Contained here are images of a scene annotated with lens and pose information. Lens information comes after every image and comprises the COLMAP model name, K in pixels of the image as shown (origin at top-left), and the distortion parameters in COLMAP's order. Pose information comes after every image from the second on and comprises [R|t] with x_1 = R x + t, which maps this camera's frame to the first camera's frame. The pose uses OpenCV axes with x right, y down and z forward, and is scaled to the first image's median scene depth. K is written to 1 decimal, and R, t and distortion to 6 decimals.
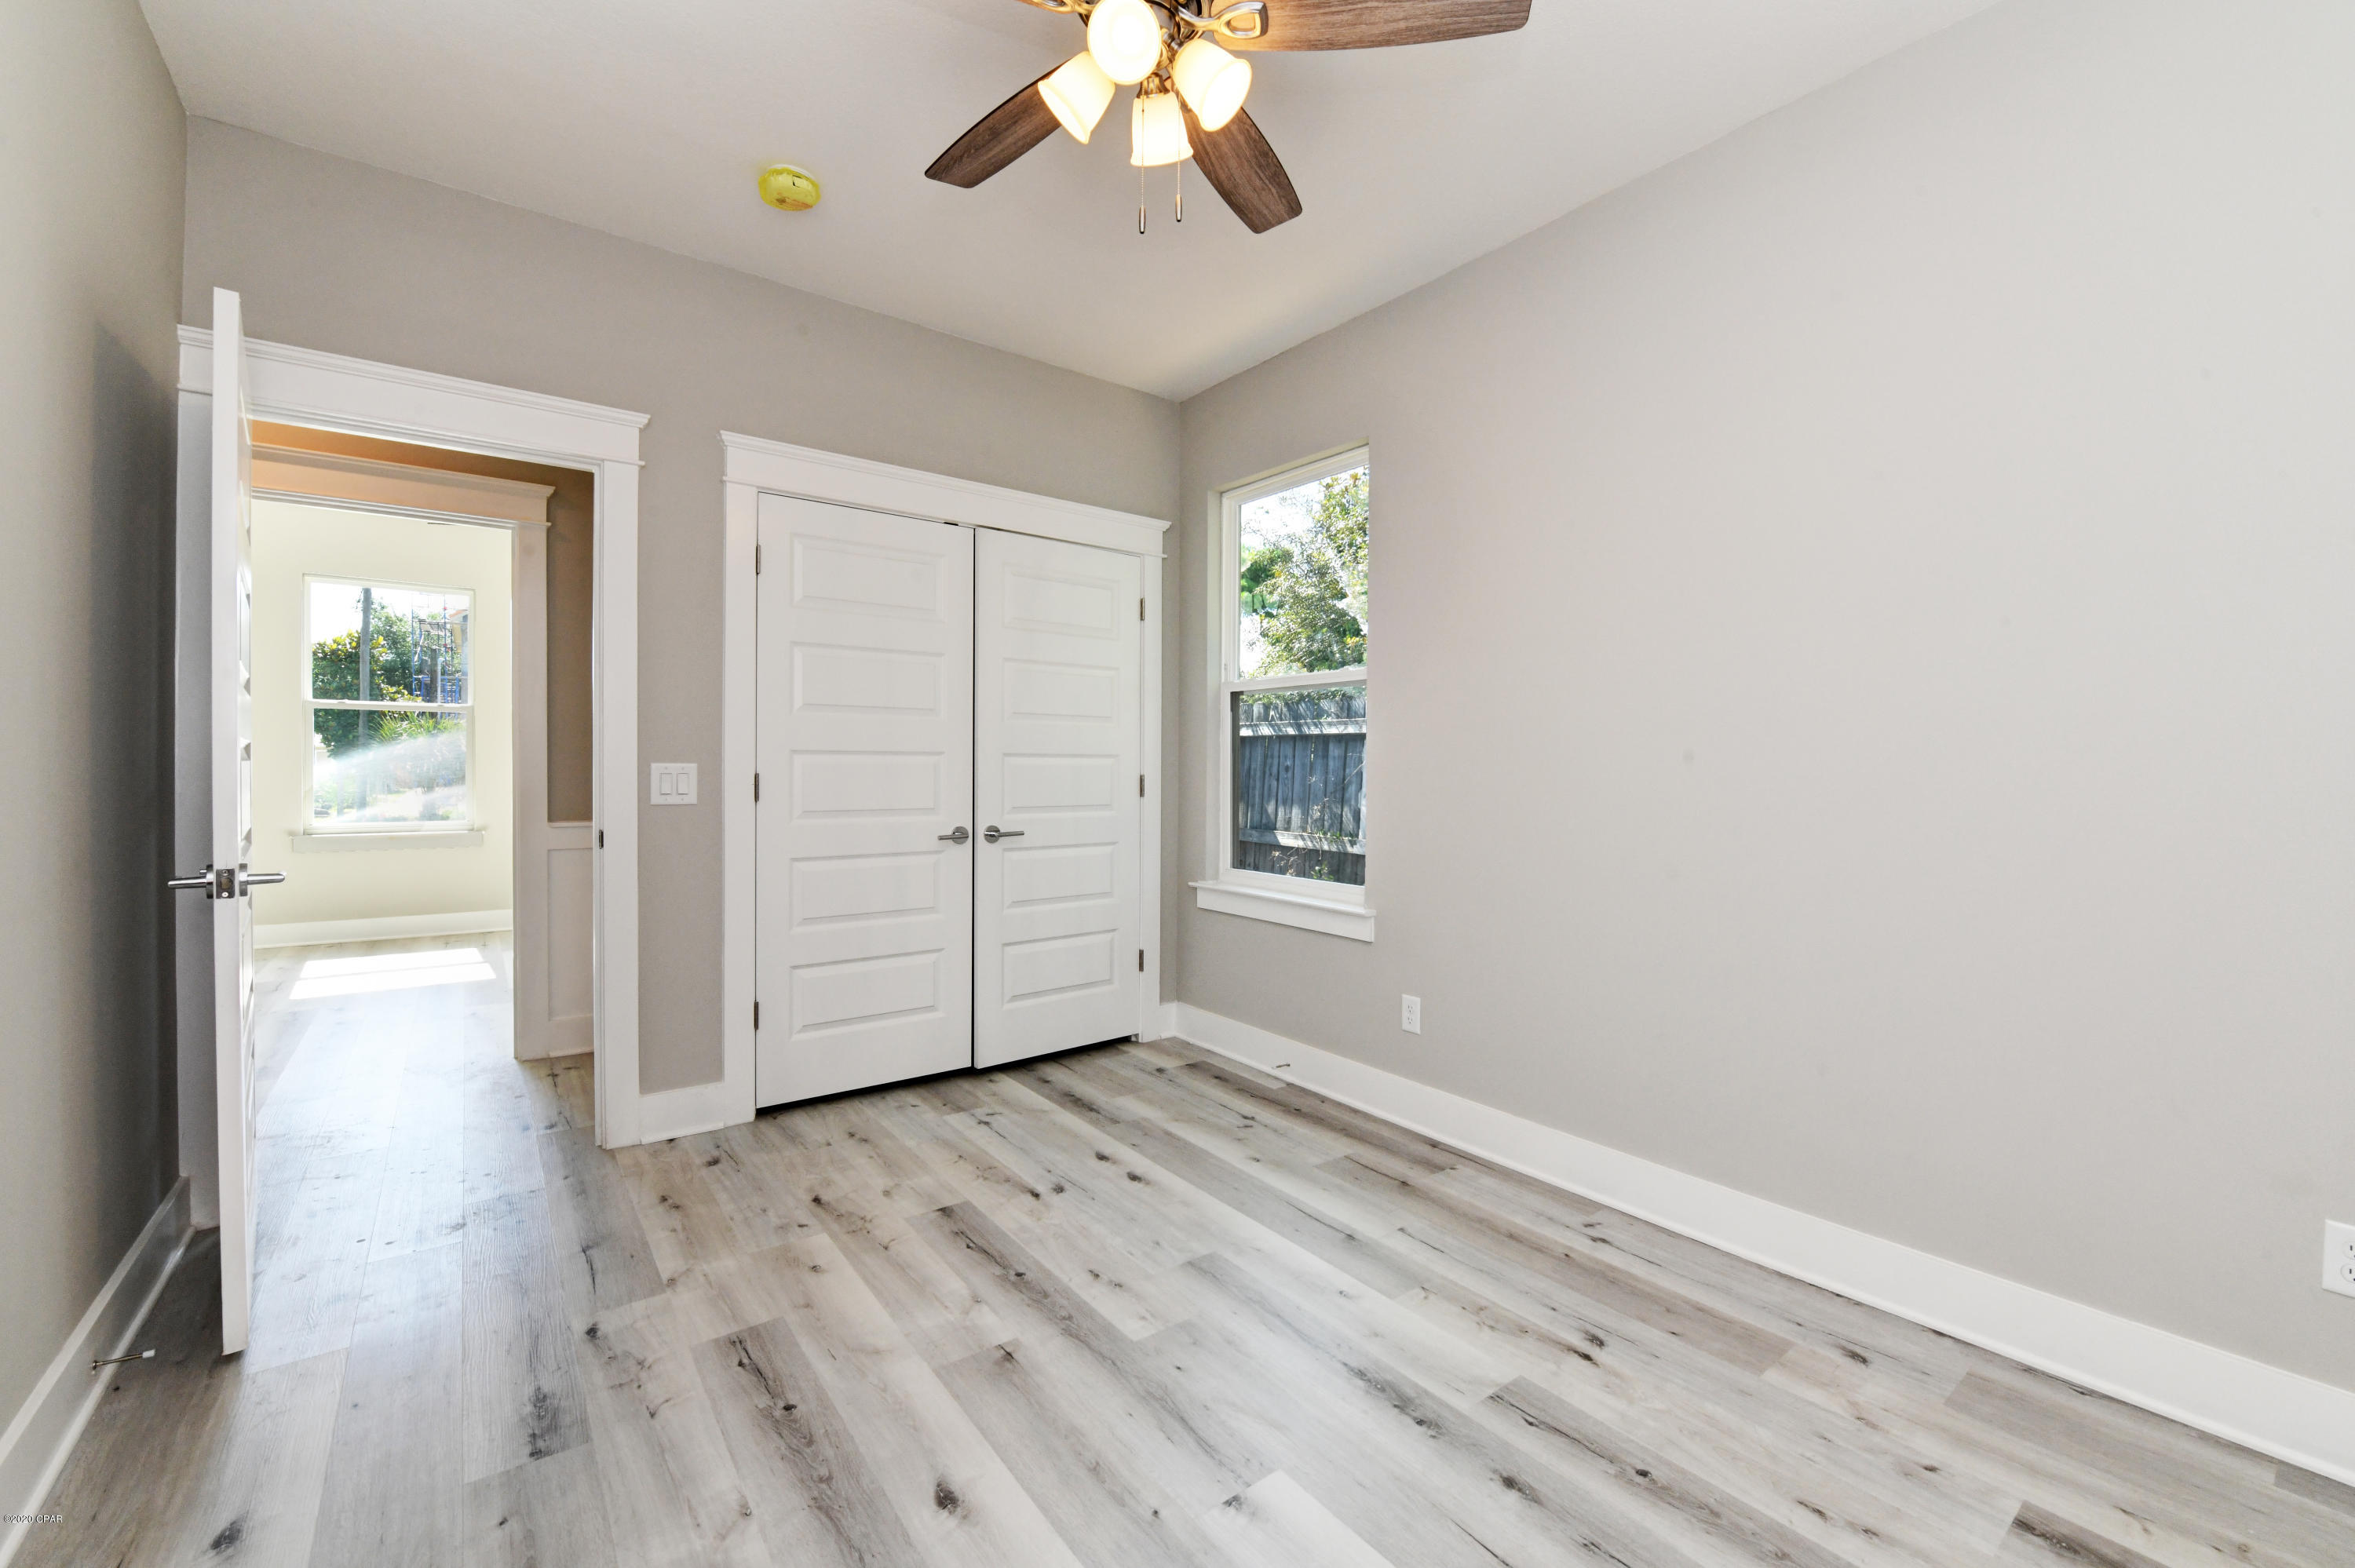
lens RADIAL K [[947.5, 0, 1184.3], [0, 947.5, 776.6], [0, 0, 1]] dist [-0.008250, -0.004633]
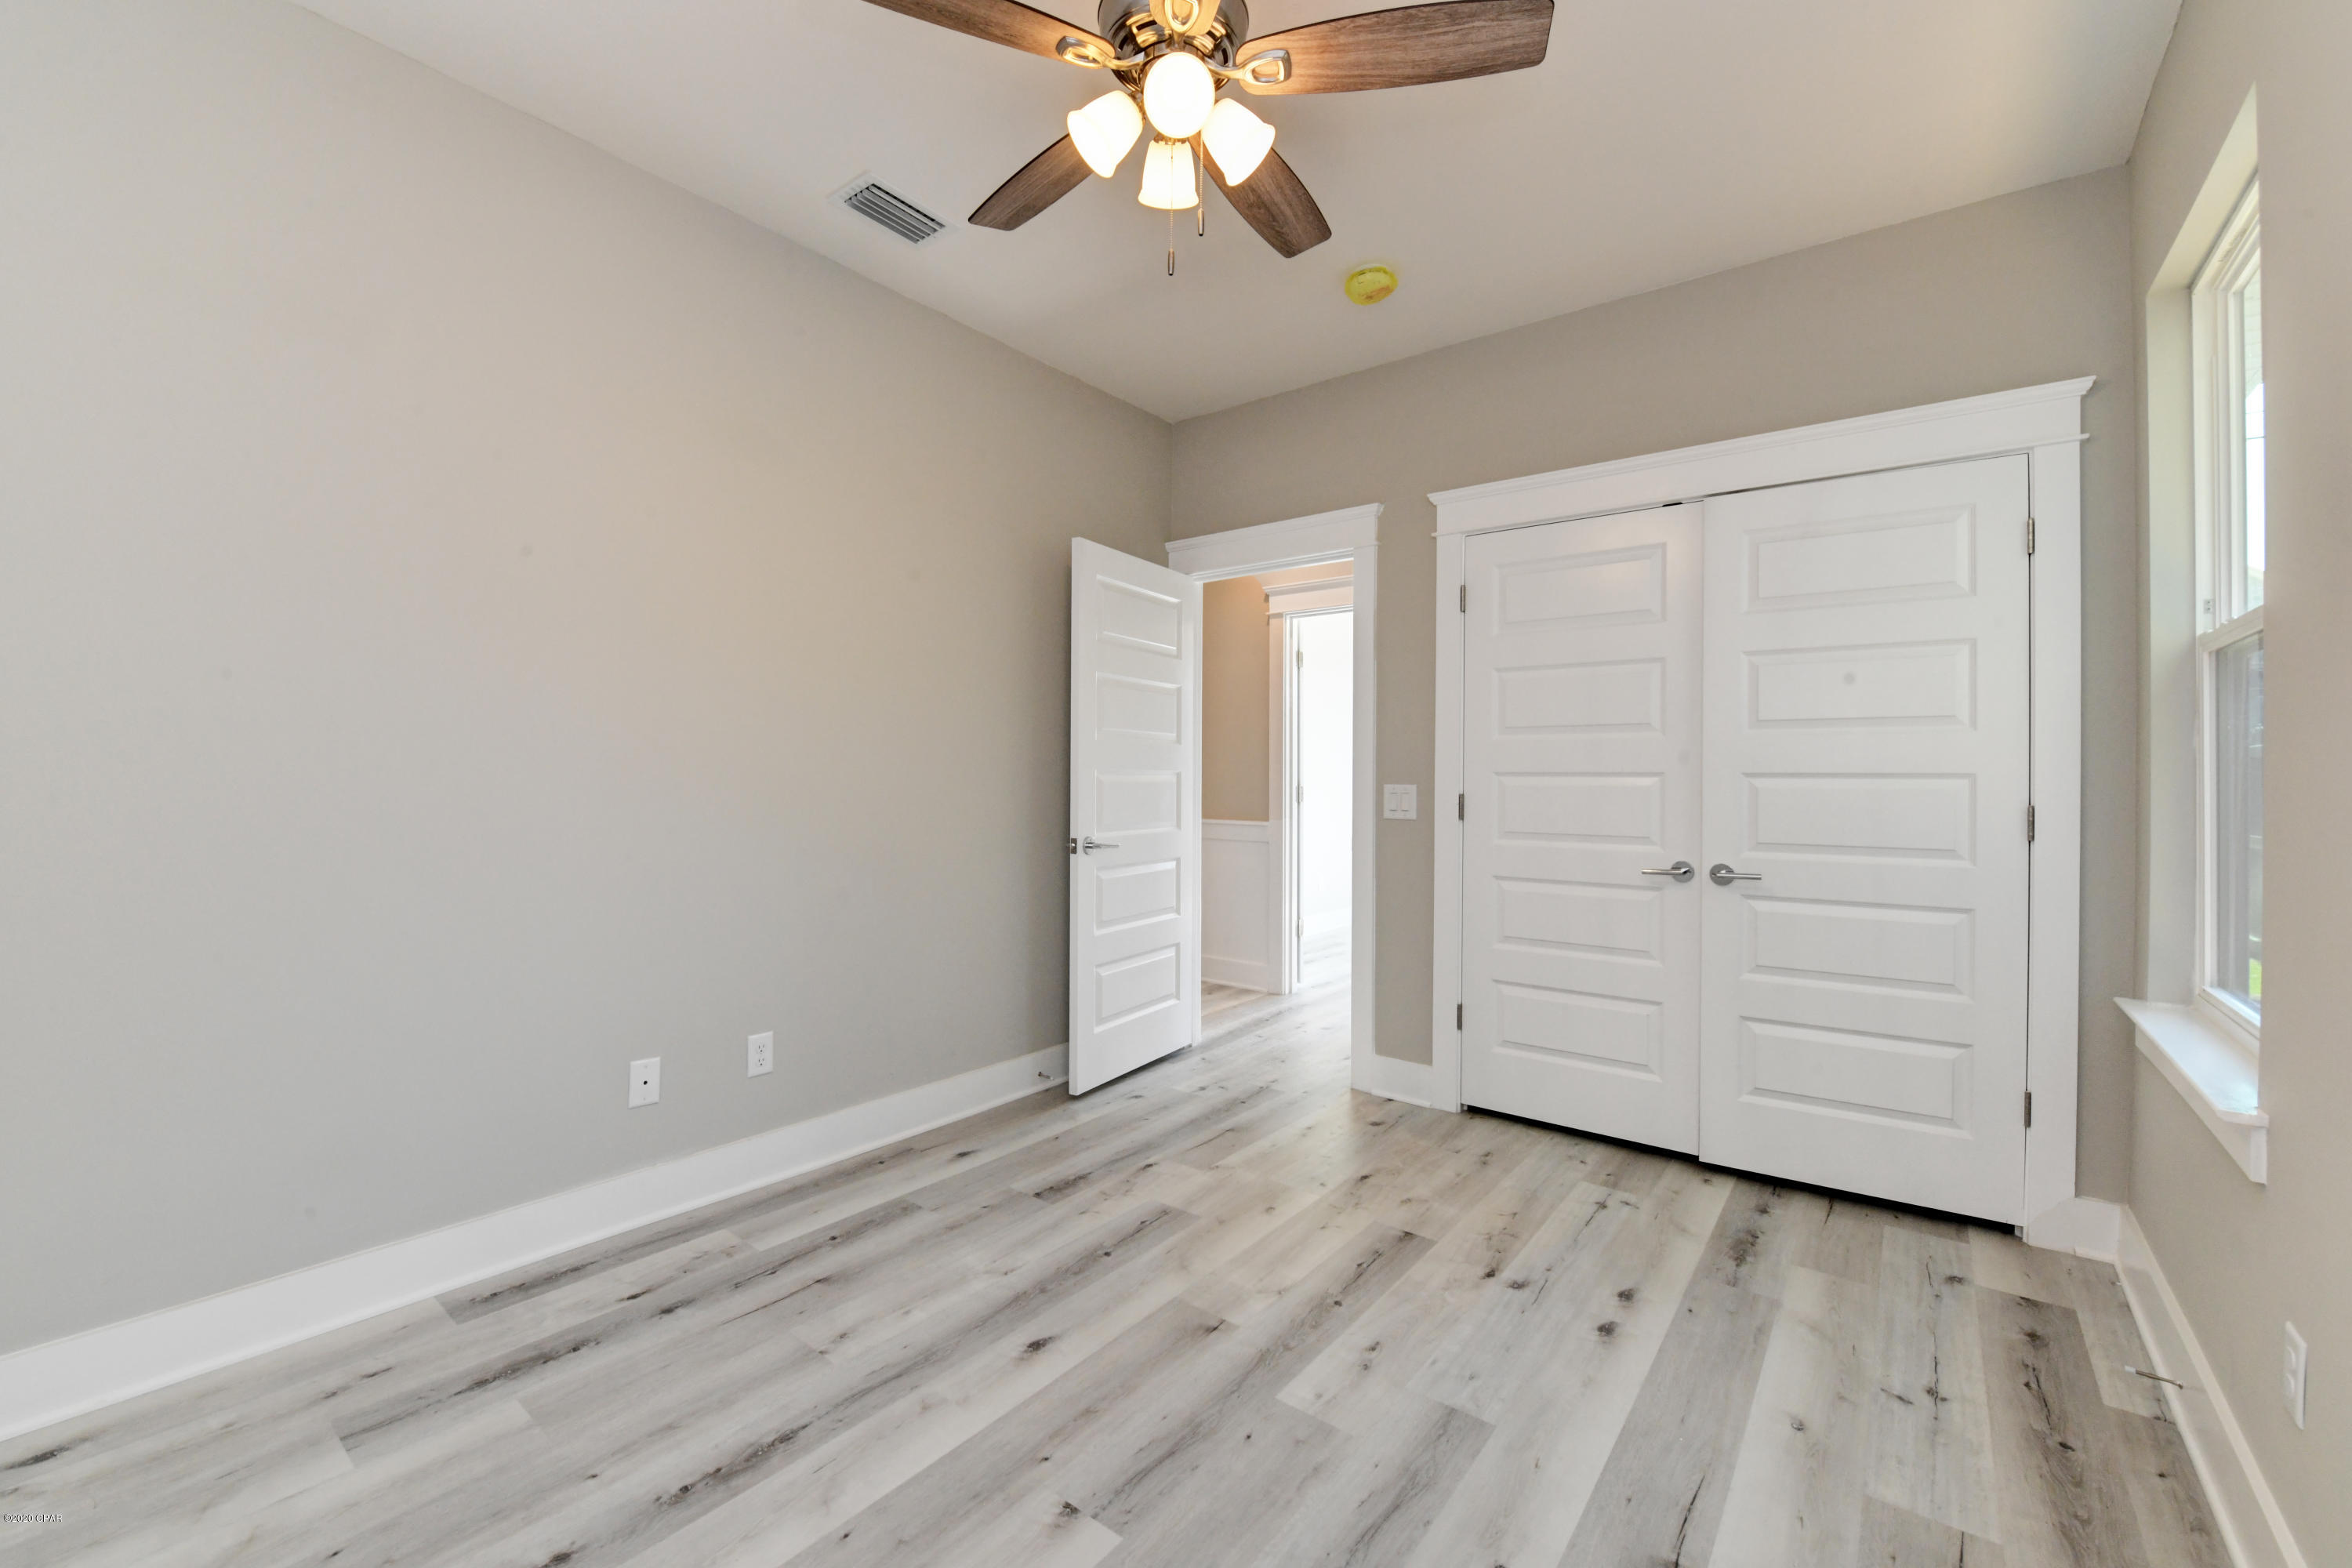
lens RADIAL K [[946.4, 0, 1182.7], [0, 946.4, 776.6], [0, 0, 1]] dist [-0.008250, -0.004633]
pose [[0.257939, -0.006229, -0.966141, 0.557158], [-0.016712, 0.999801, -0.010908, -0.006734], [0.966017, 0.018960, 0.257783, 0.437471]]
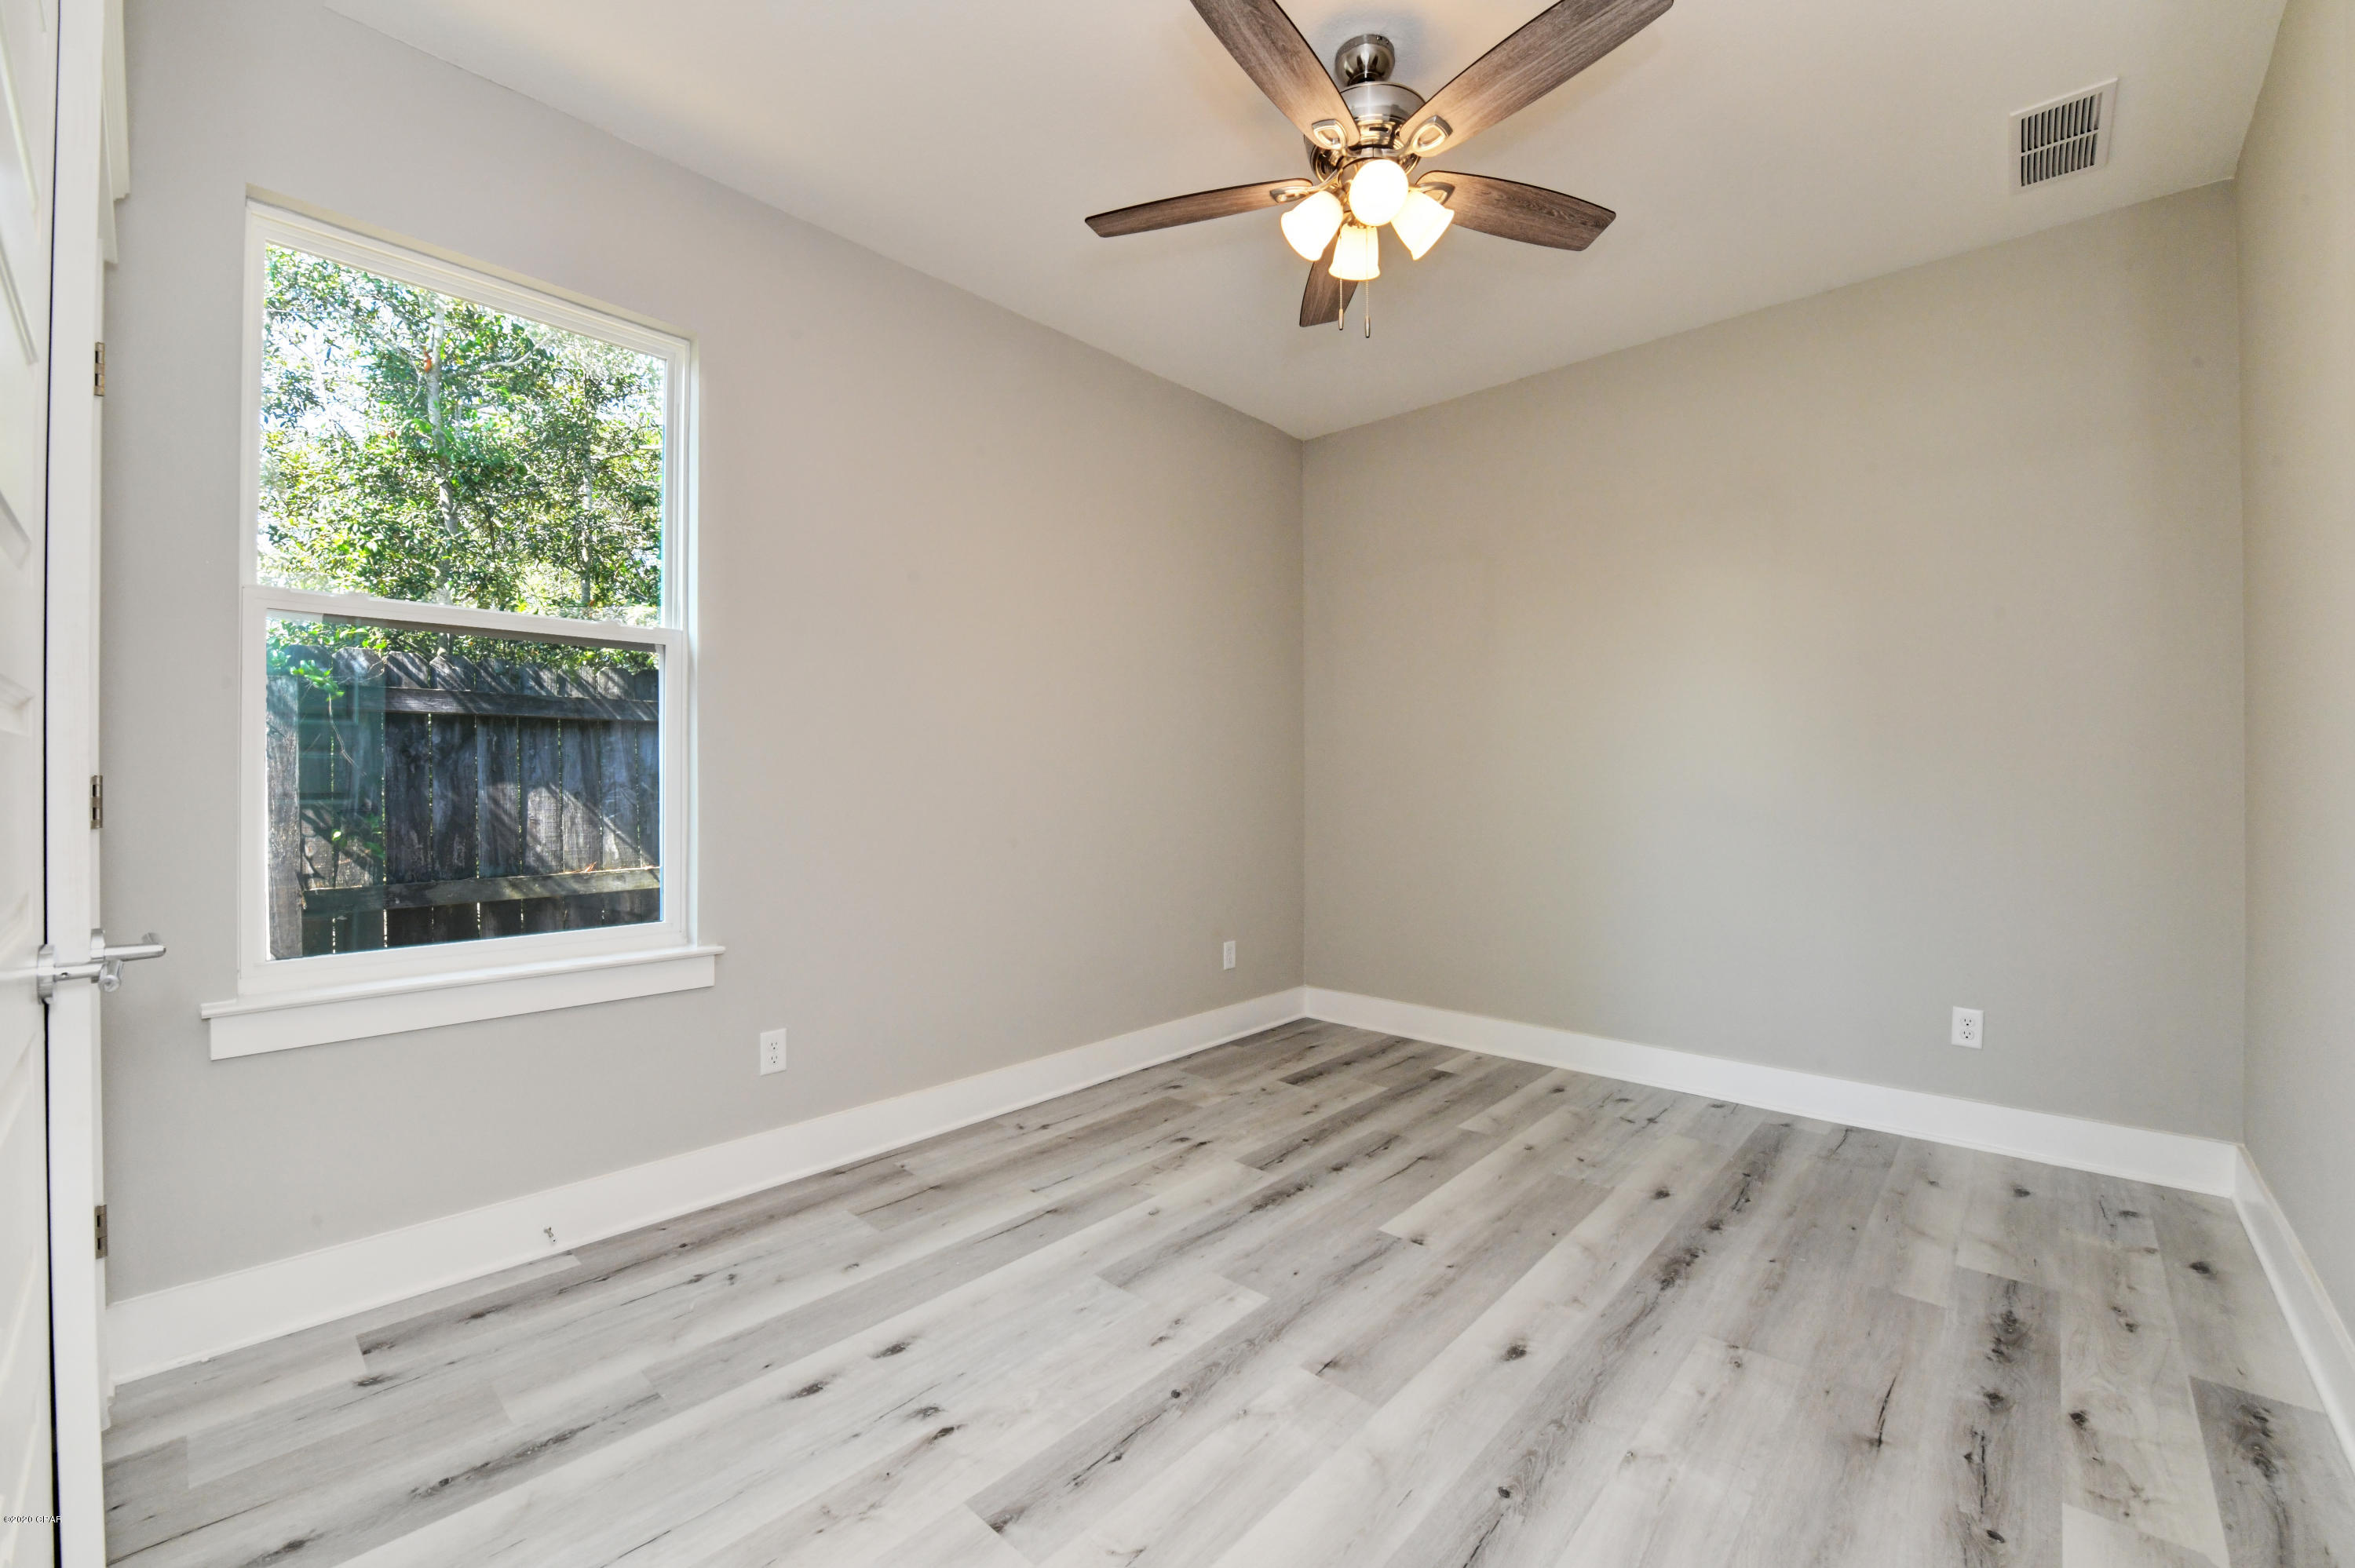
lens RADIAL K [[947.5, 0, 1184.3], [0, 947.5, 776.6], [0, 0, 1]] dist [-0.008250, -0.004633]
pose [[-0.175598, -0.005219, 0.984448, -0.722808], [0.008725, 0.999938, 0.006858, -0.000332], [-0.984423, 0.009794, -0.175542, 0.851403]]
